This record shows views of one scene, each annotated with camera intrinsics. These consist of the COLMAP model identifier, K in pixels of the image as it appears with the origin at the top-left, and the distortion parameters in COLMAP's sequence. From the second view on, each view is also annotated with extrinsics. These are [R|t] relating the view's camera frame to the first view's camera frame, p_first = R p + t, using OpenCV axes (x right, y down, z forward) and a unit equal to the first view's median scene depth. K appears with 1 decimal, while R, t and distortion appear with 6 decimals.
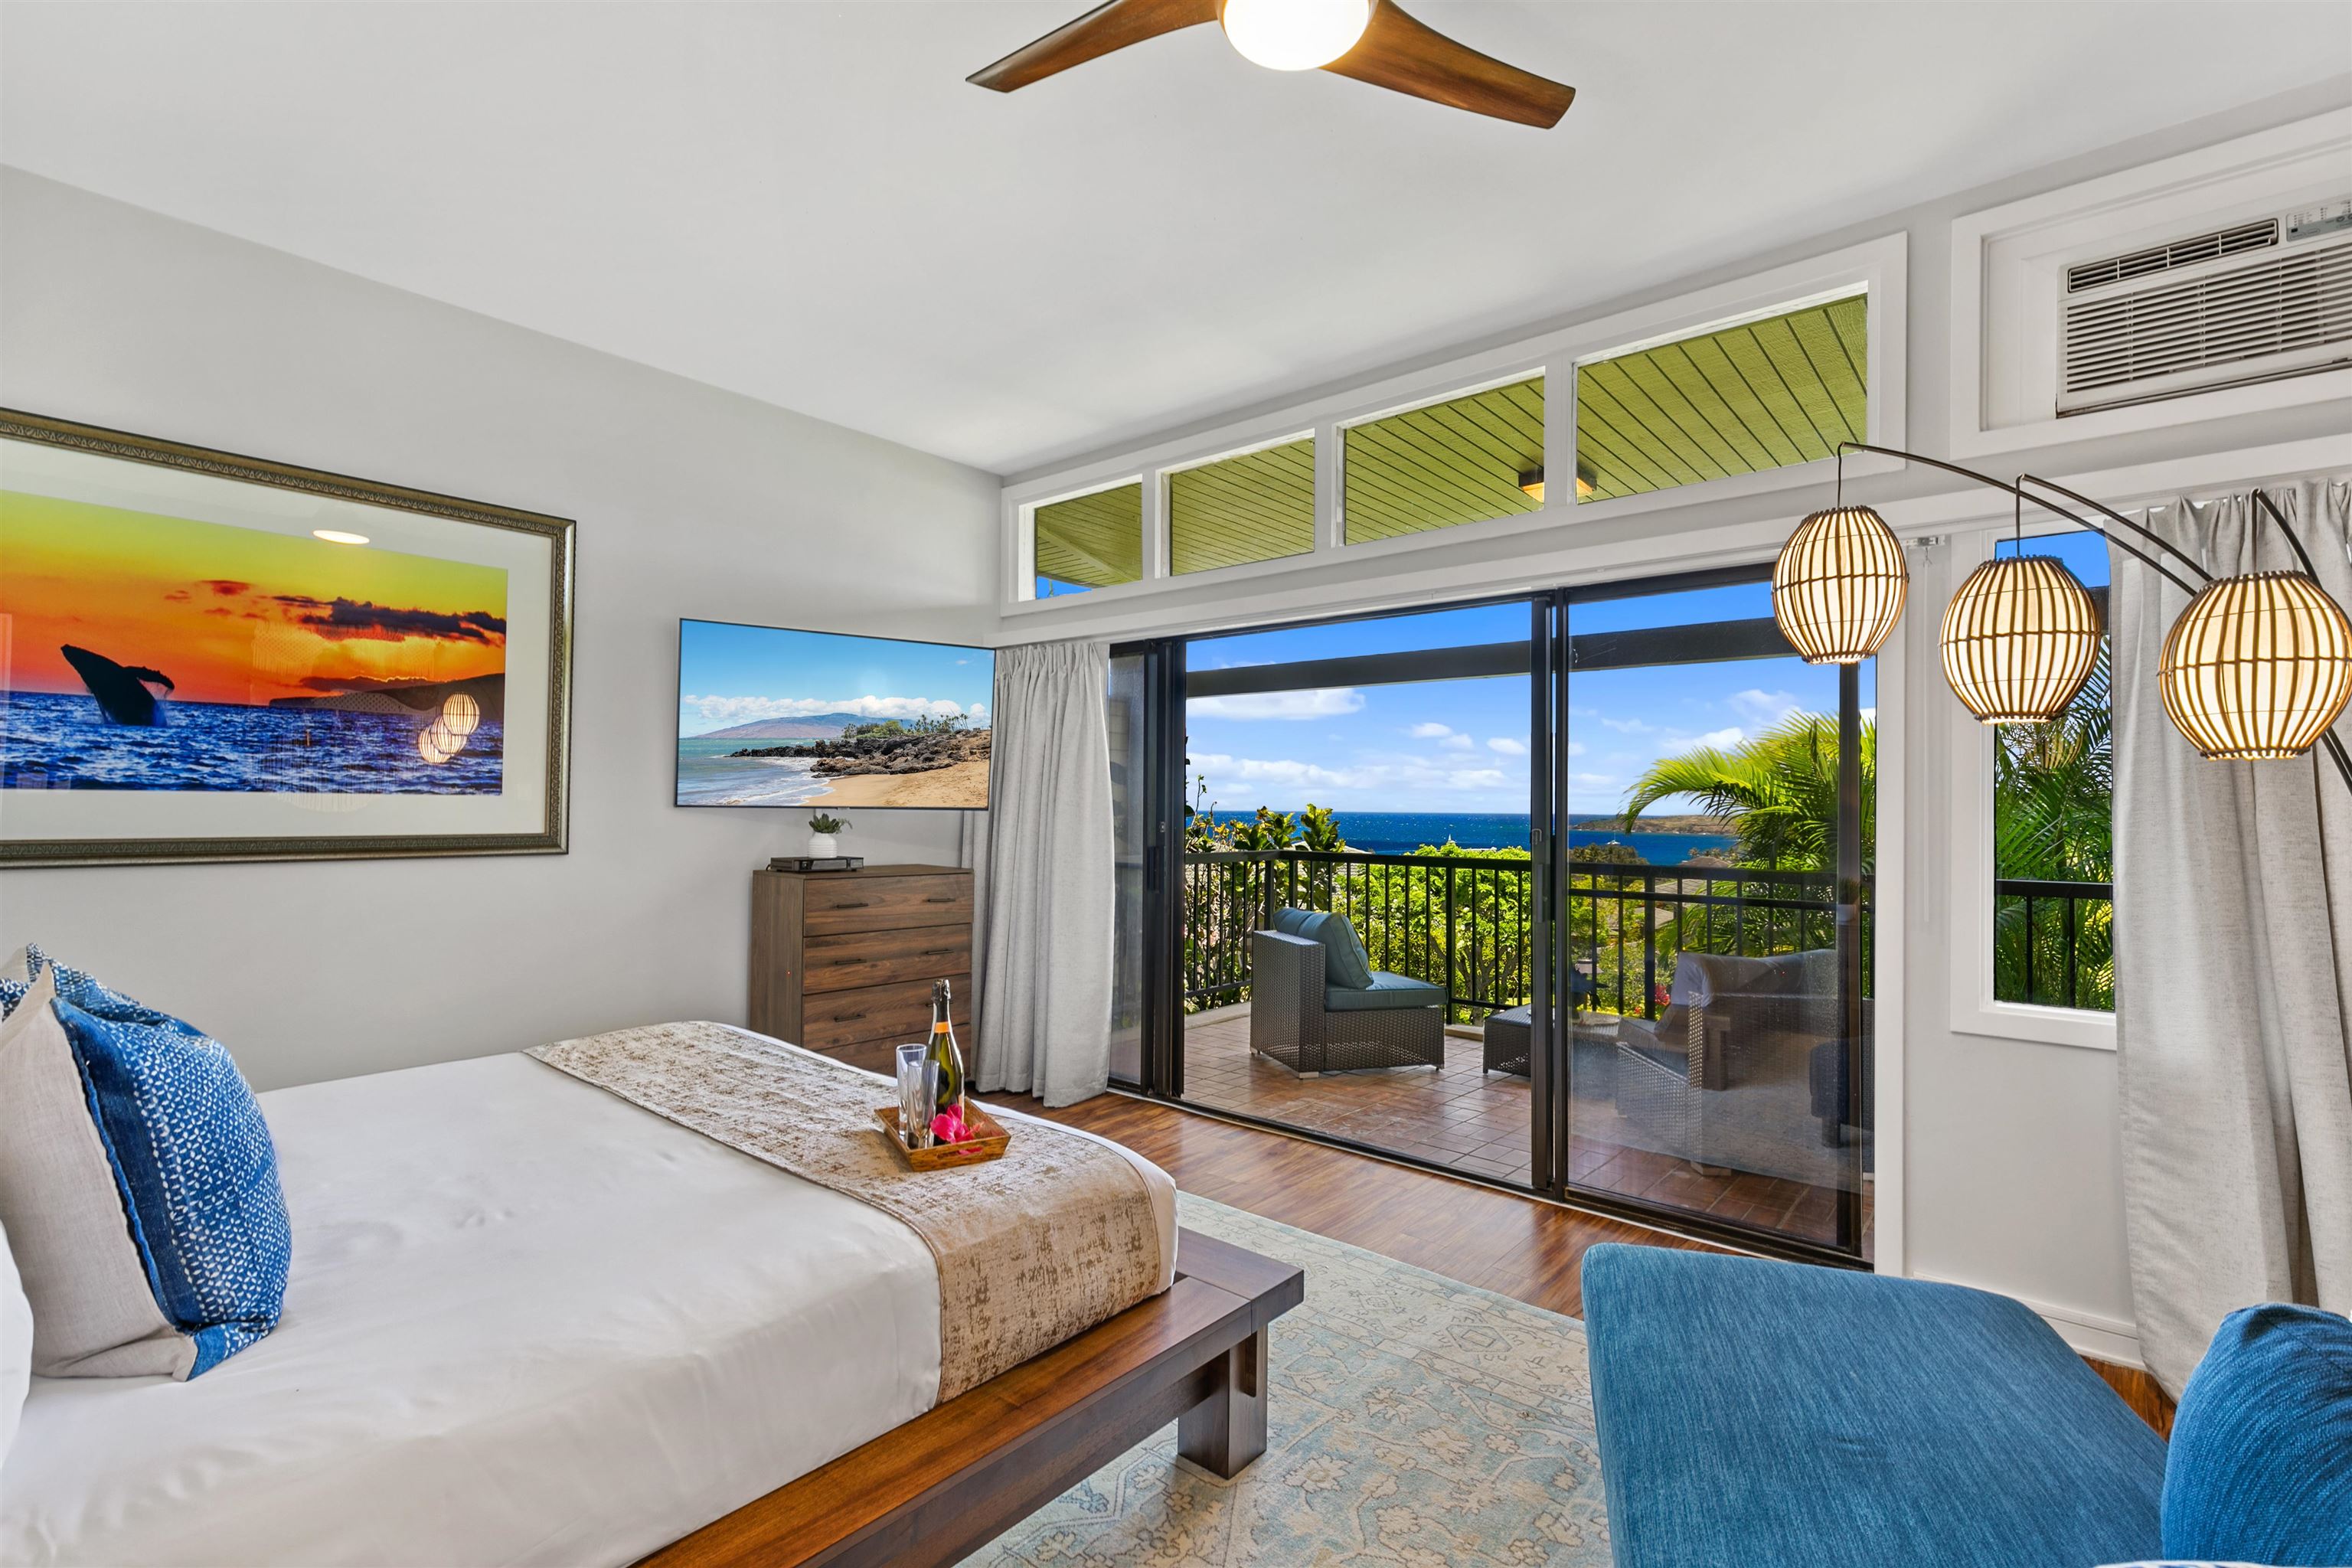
lens RADIAL K [[1060.2, 0, 1176.0], [0, 1060.2, 784.0], [0, 0, 1]] dist [0.001274, -0.000112]
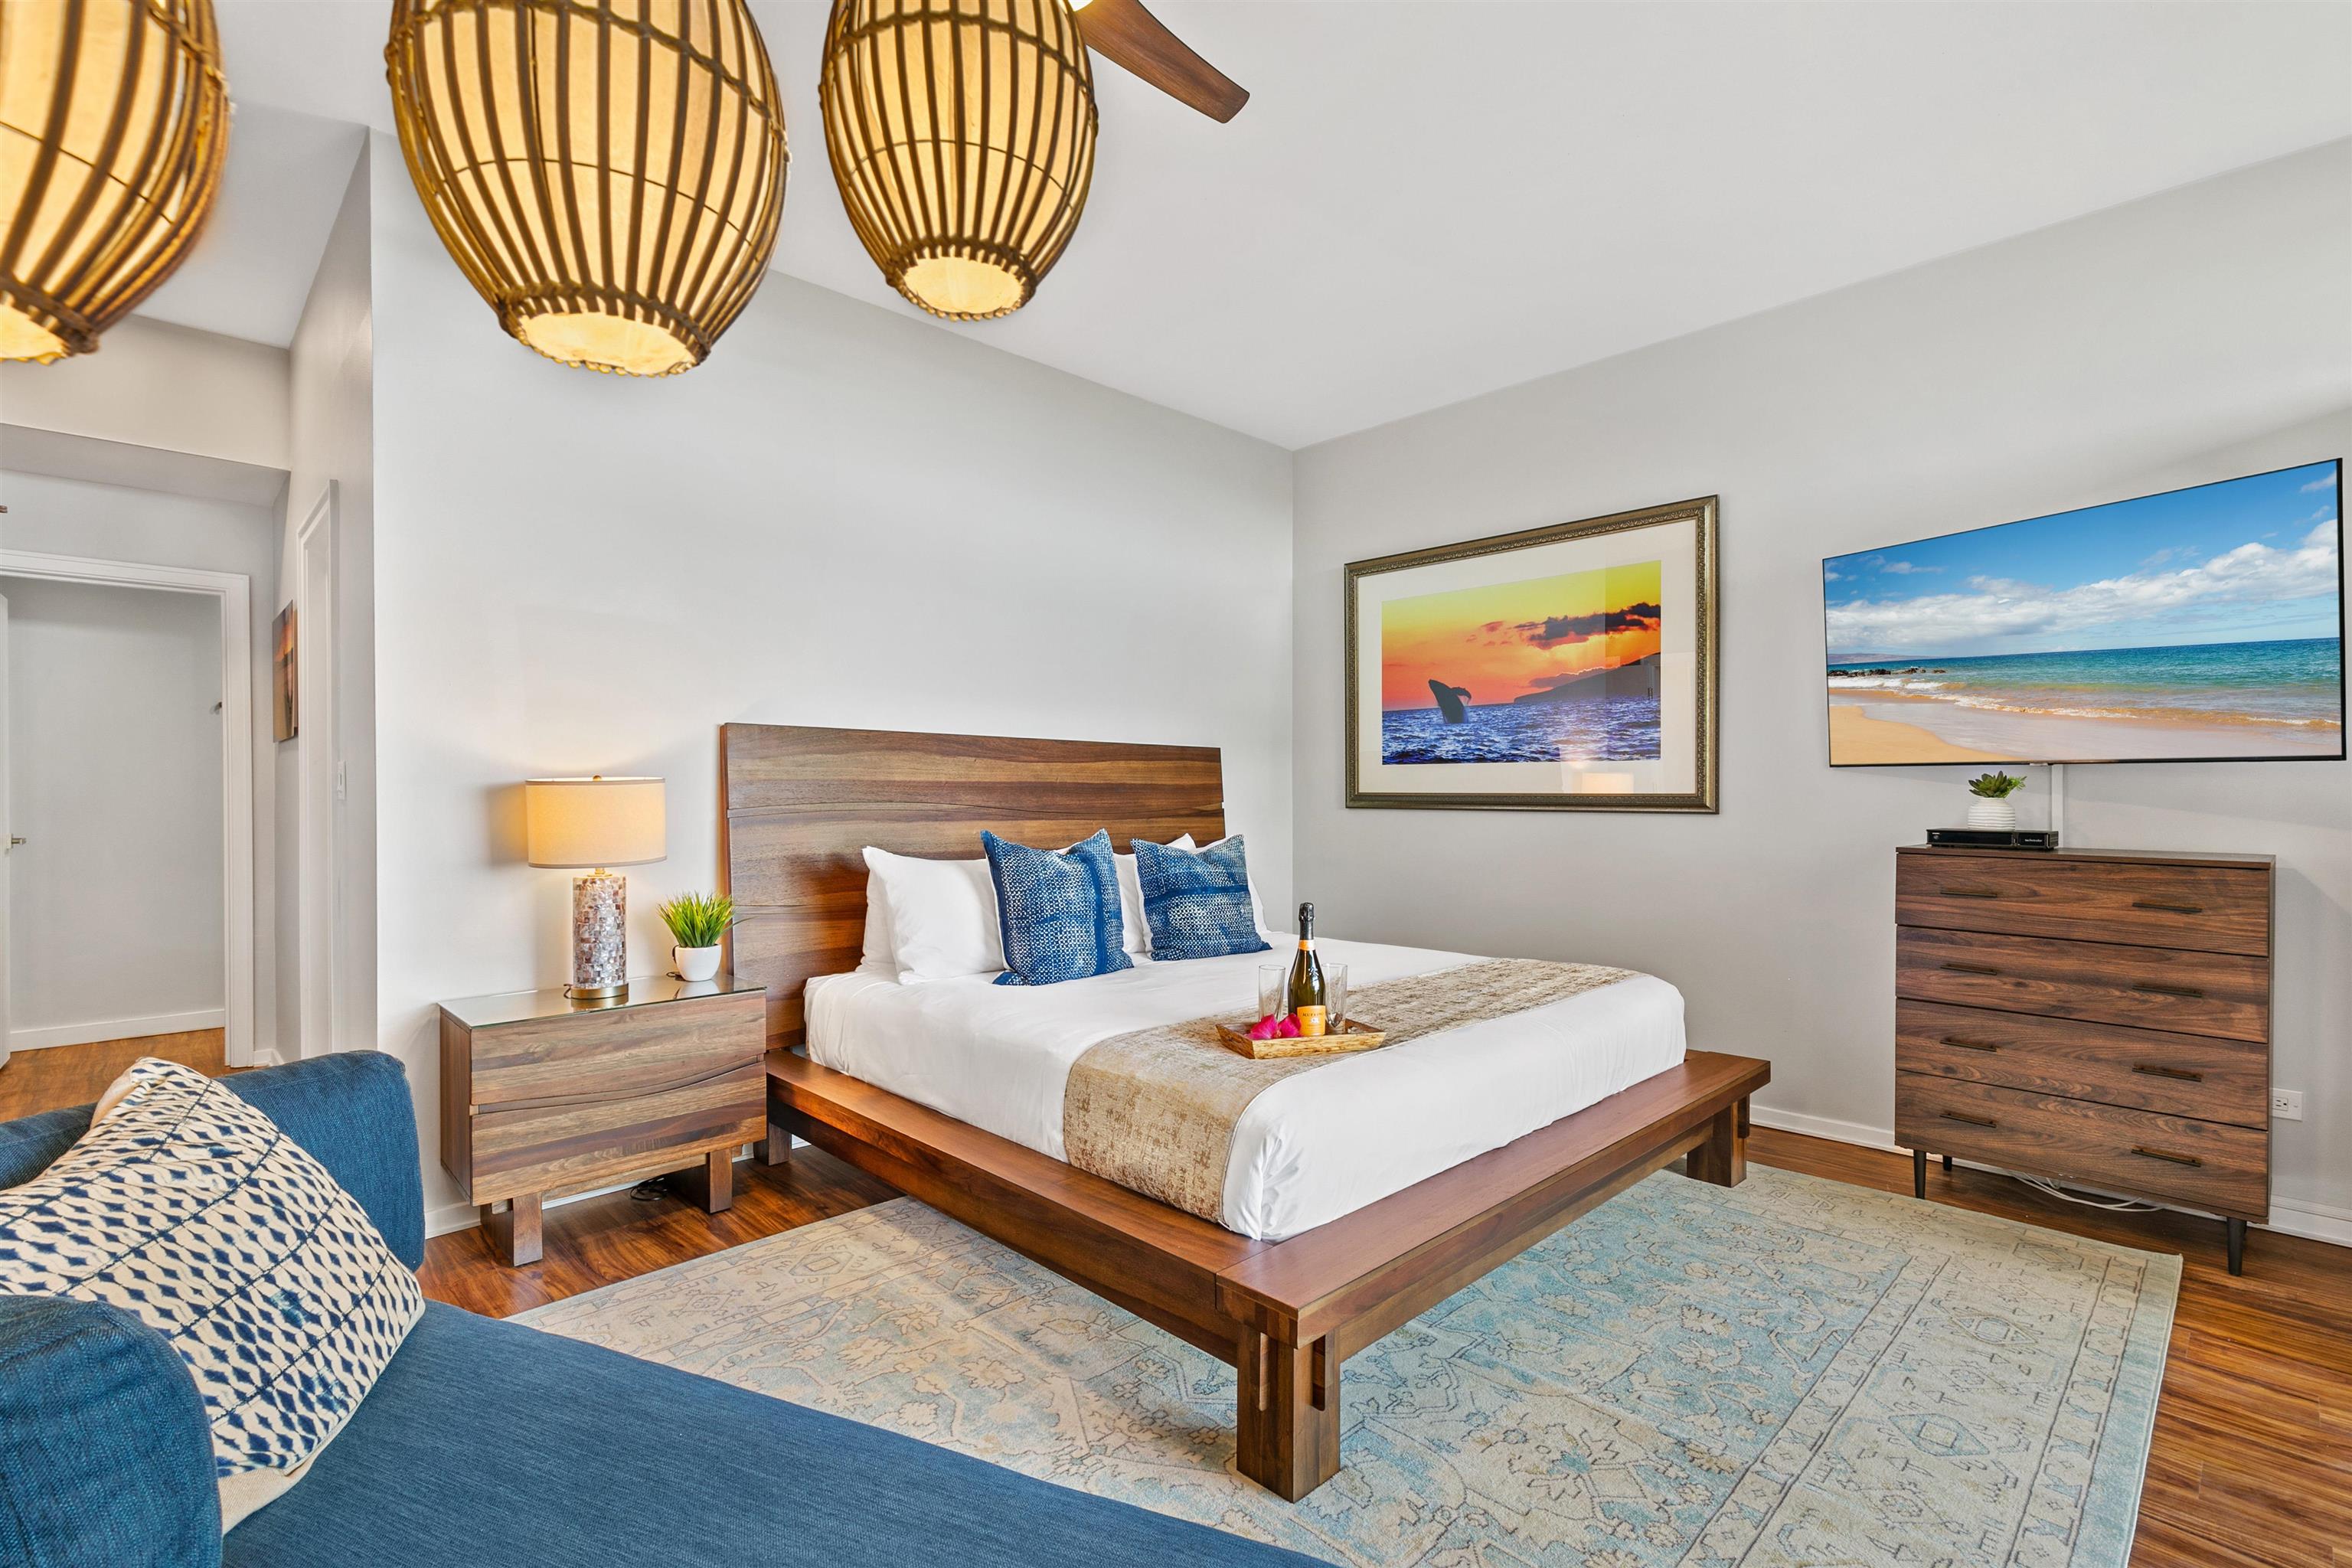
lens RADIAL K [[1060.2, 0, 1176.0], [0, 1060.2, 784.0], [0, 0, 1]] dist [0.001274, -0.000112]
pose [[-0.088975, -0.015418, -0.995915, 0.603012], [0.018097, 0.999690, -0.017093, 0.051715], [0.995869, -0.019544, -0.088669, 0.647536]]
